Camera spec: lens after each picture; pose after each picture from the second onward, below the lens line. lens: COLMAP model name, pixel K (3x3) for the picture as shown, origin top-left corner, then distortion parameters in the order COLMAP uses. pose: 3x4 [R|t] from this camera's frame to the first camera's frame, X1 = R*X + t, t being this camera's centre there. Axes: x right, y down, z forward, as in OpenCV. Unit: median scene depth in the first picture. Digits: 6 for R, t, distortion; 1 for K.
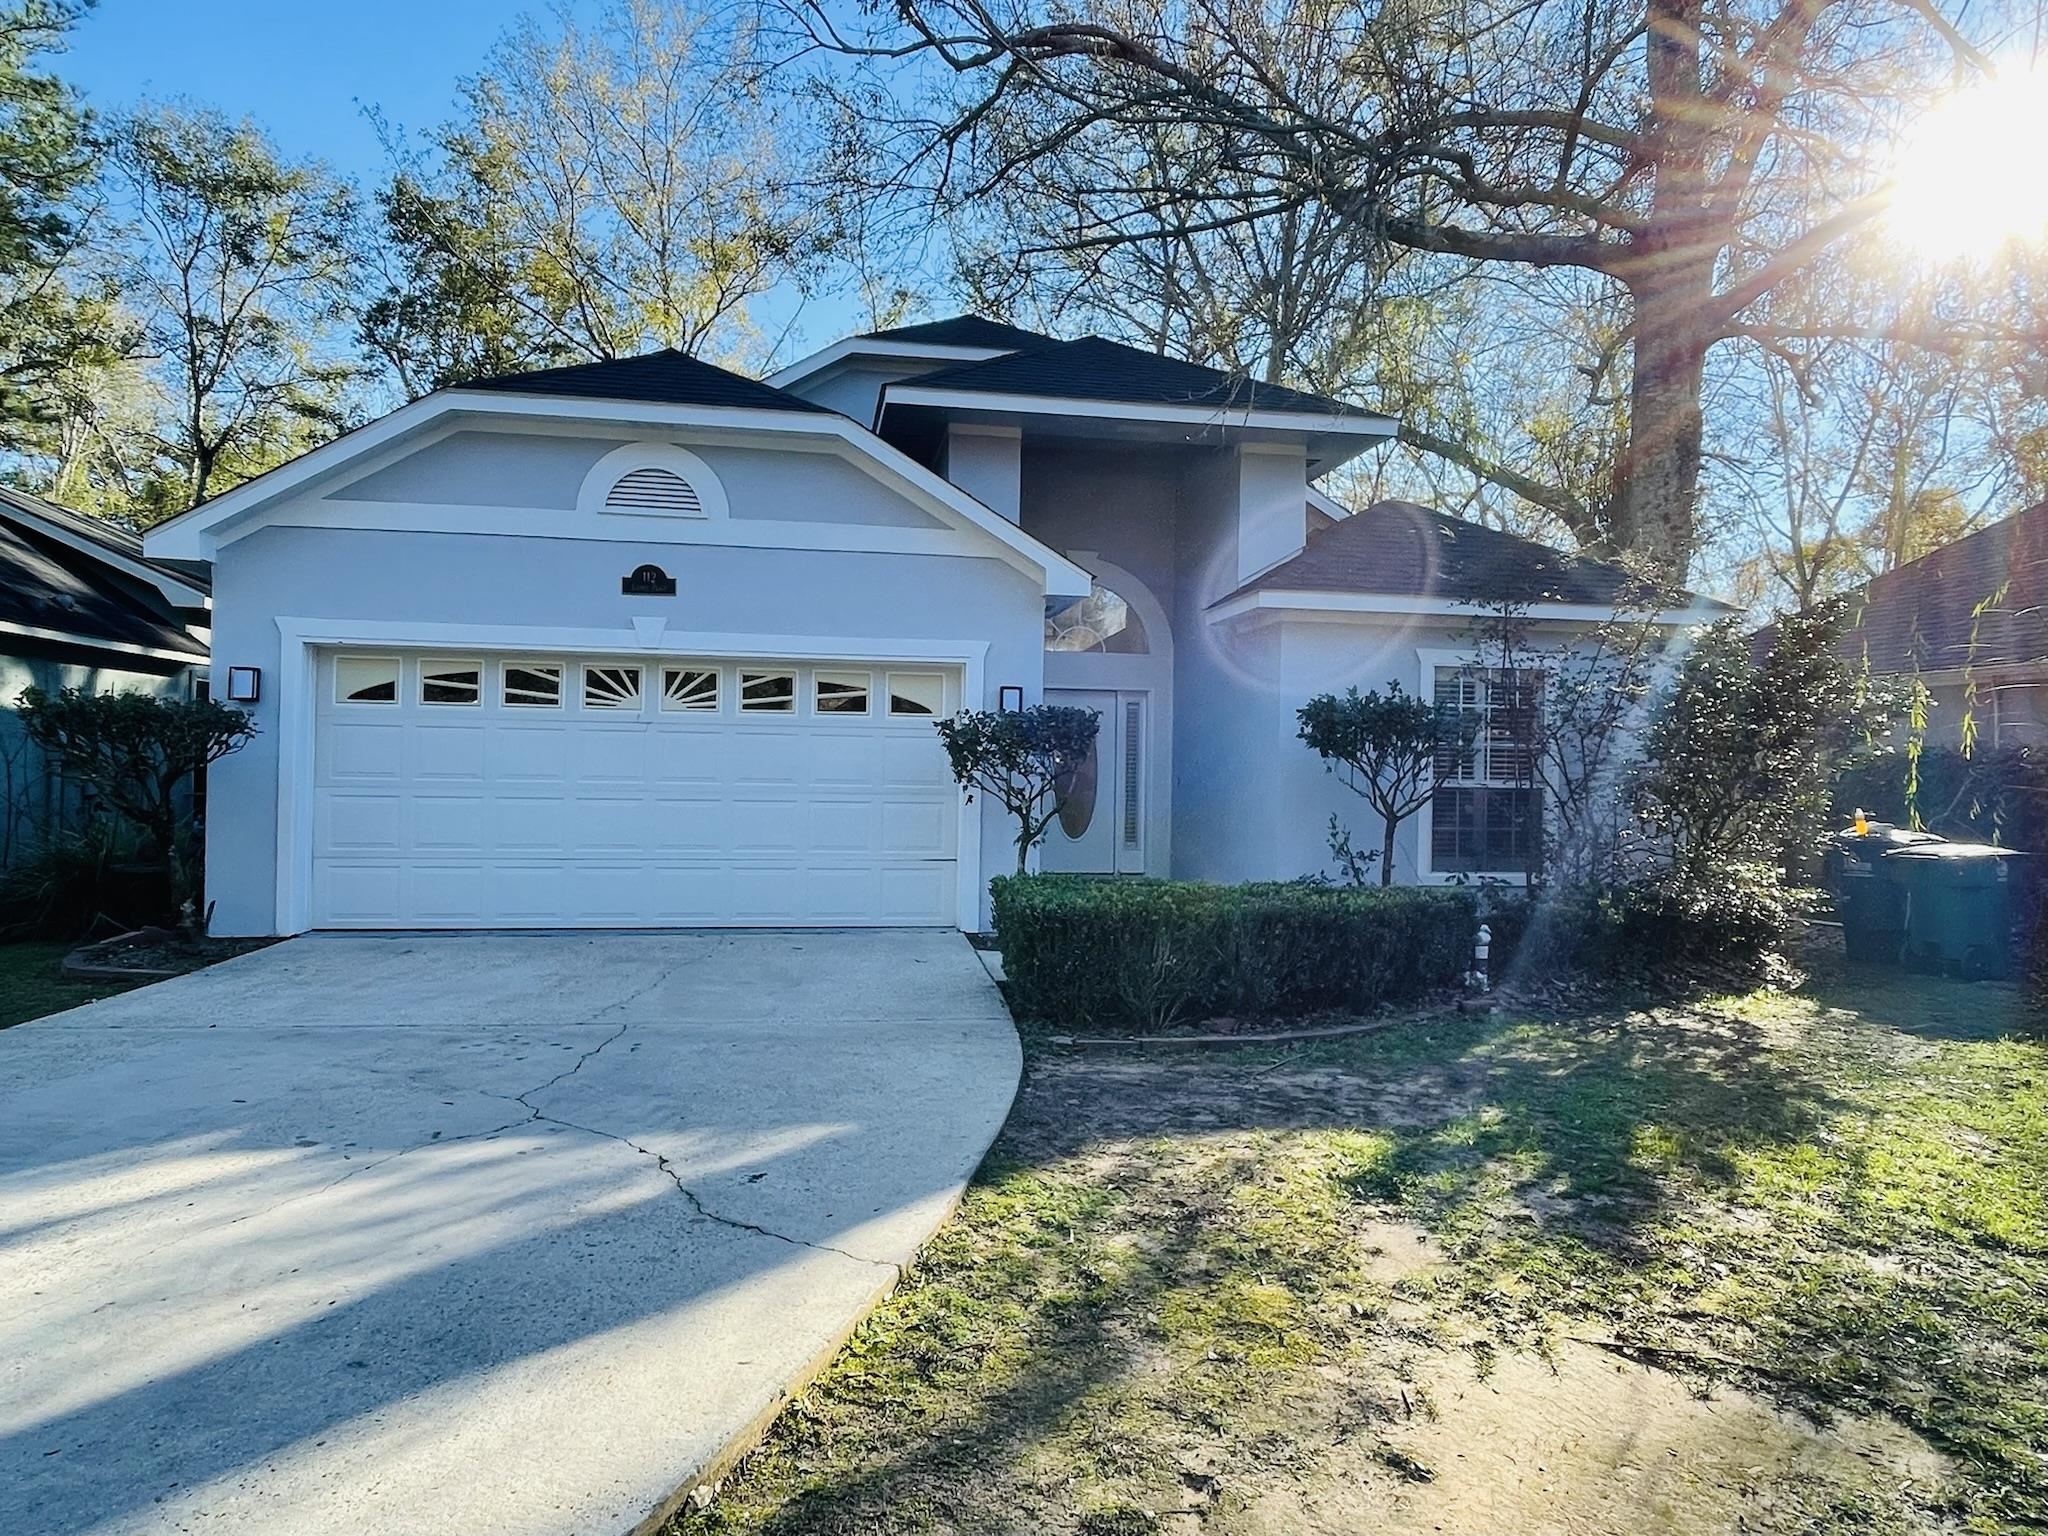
lens RADIAL K [[1258.6, 0, 1024.0], [0, 1258.6, 768.0], [0, 0, 1]] dist [0.002860, -0.004059]
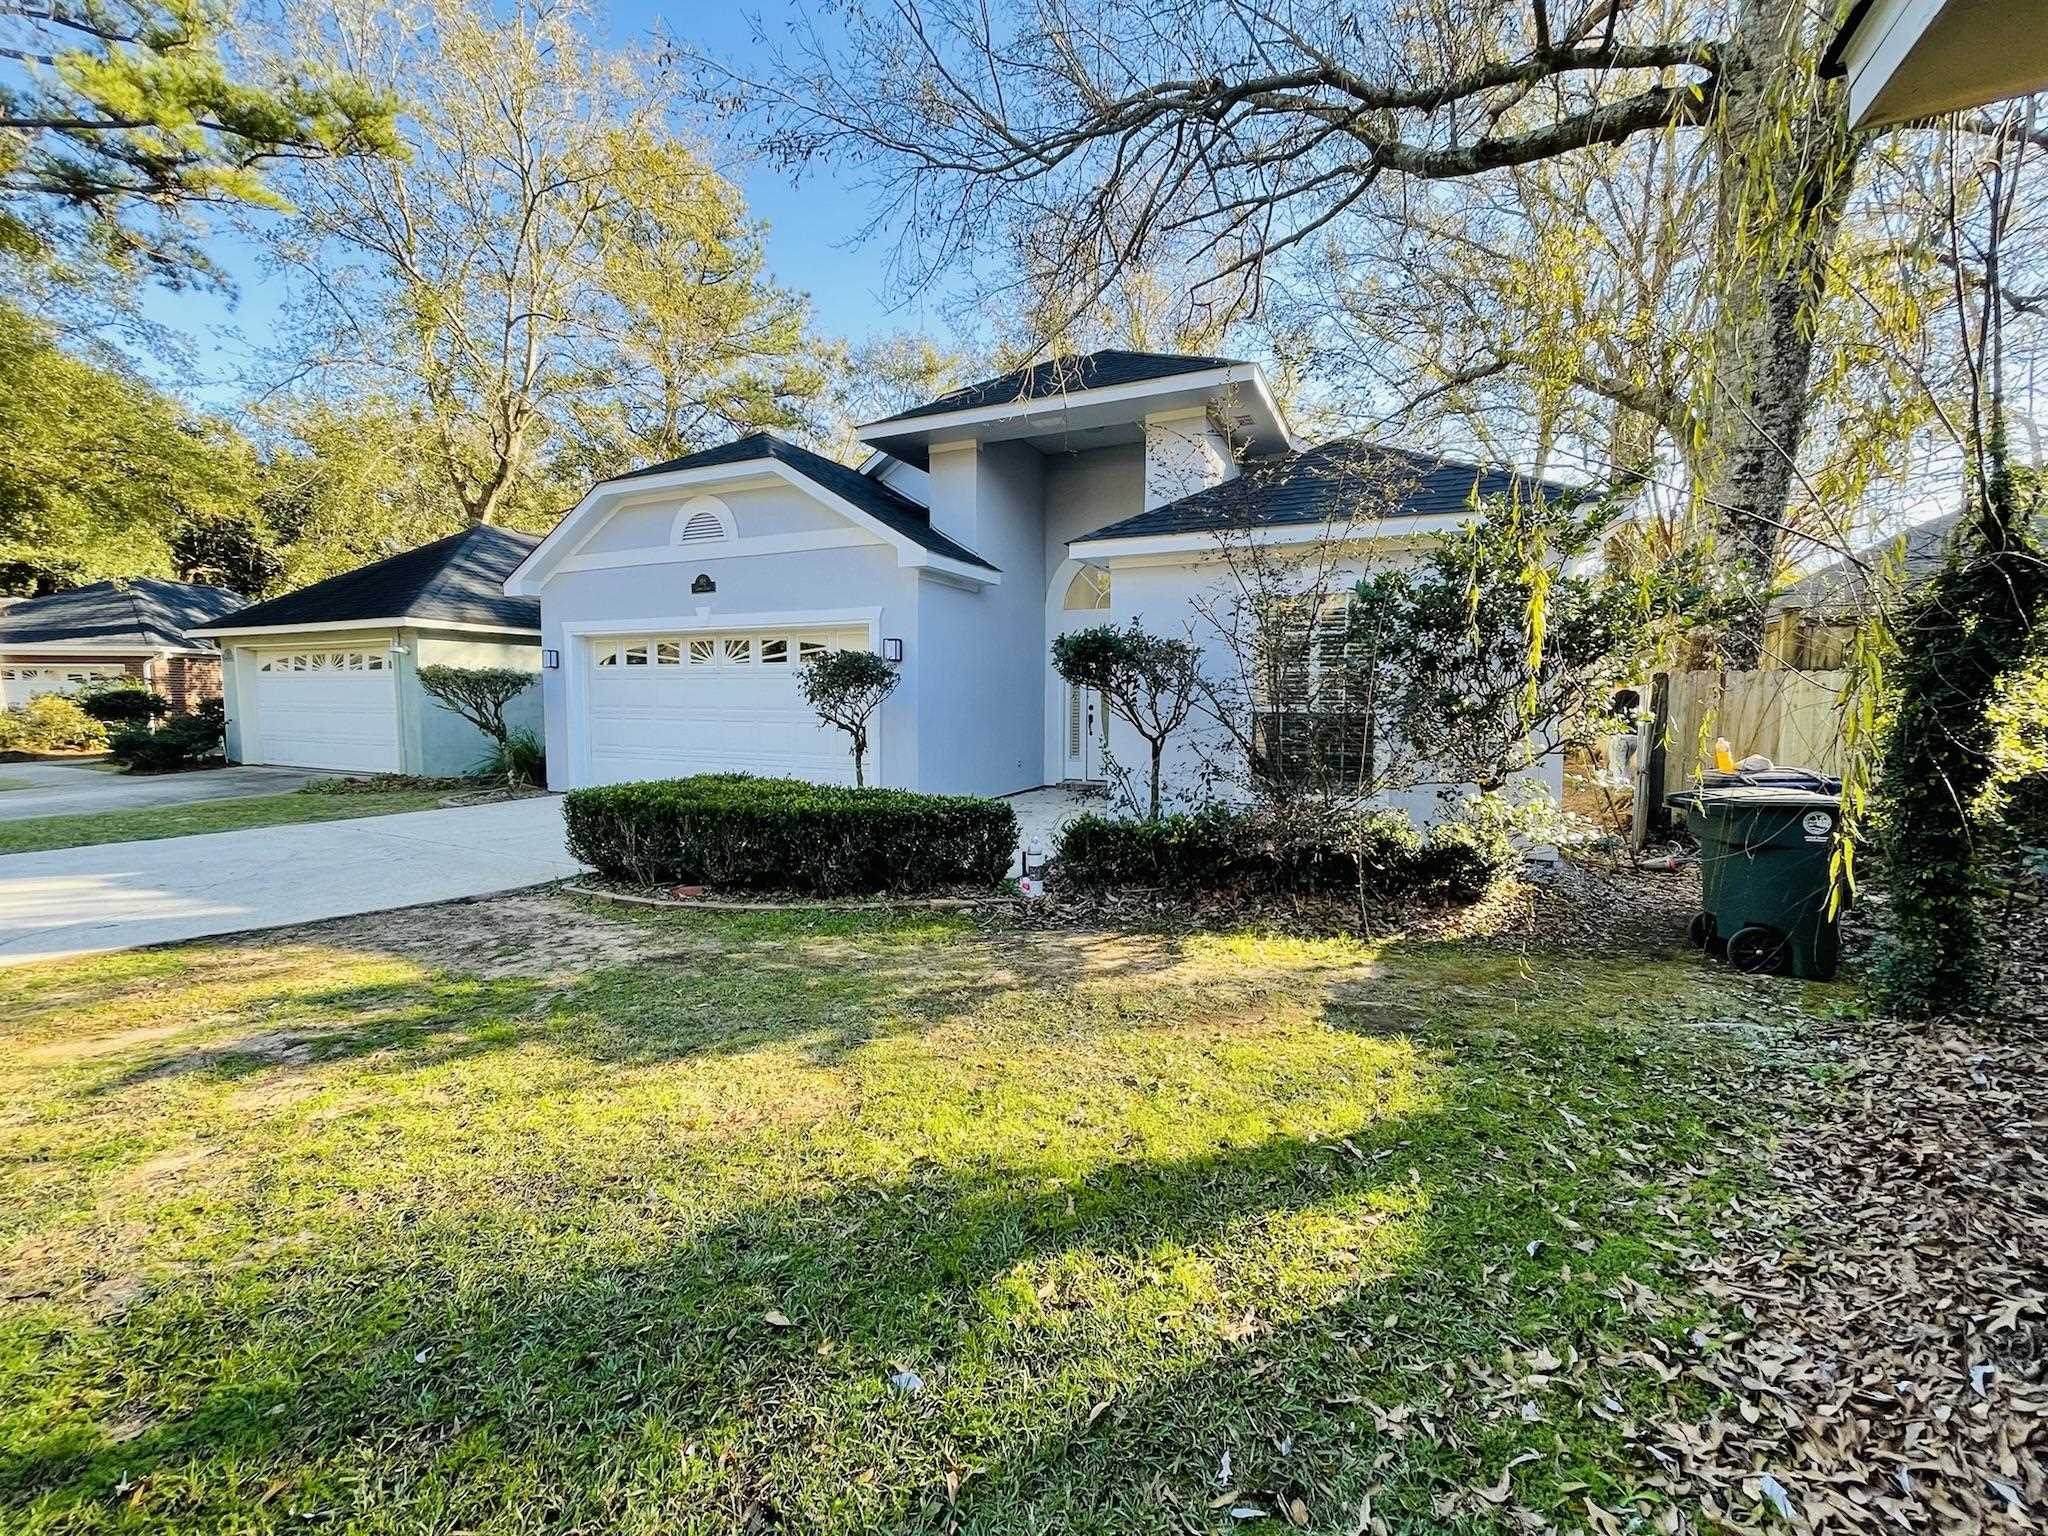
lens RADIAL K [[838.5, 0, 1024.0], [0, 838.5, 768.0], [0, 0, 1]] dist [0.011230, -0.006115]
pose [[0.815689, 0.036061, -0.577365, 0.641962], [0.006081, 0.997465, 0.070892, 0.011281], [0.578458, -0.061337, 0.813403, 0.336637]]
